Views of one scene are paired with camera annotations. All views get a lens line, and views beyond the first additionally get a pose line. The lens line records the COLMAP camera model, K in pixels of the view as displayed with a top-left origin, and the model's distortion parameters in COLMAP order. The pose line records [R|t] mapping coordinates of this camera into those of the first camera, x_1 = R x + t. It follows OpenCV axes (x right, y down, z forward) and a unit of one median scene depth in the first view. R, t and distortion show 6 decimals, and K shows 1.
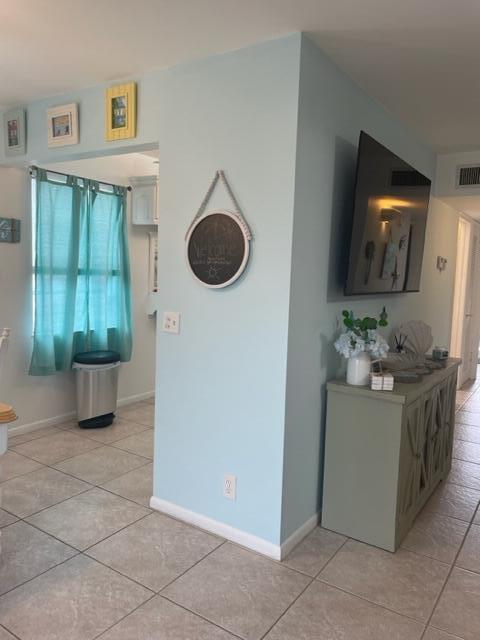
lens RADIAL K [[487.1, 0, 252.3], [0, 487.1, 317.6], [0, 0, 1]] dist [0.093598, -0.133308]
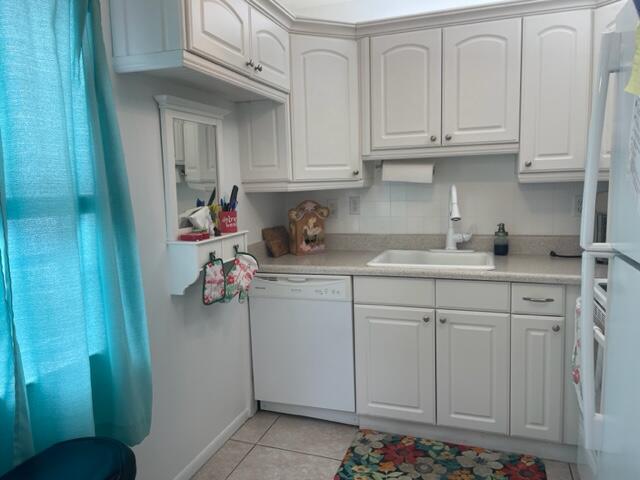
lens RADIAL K [[484.5, 0, 317.0], [0, 484.5, 234.2], [0, 0, 1]] dist [0.092700, -0.127874]
pose [[0.967873, -0.091172, 0.234327, -0.228424], [0.088301, 0.995834, 0.022737, -0.070712], [-0.235424, -0.001315, 0.971892, 0.692072]]
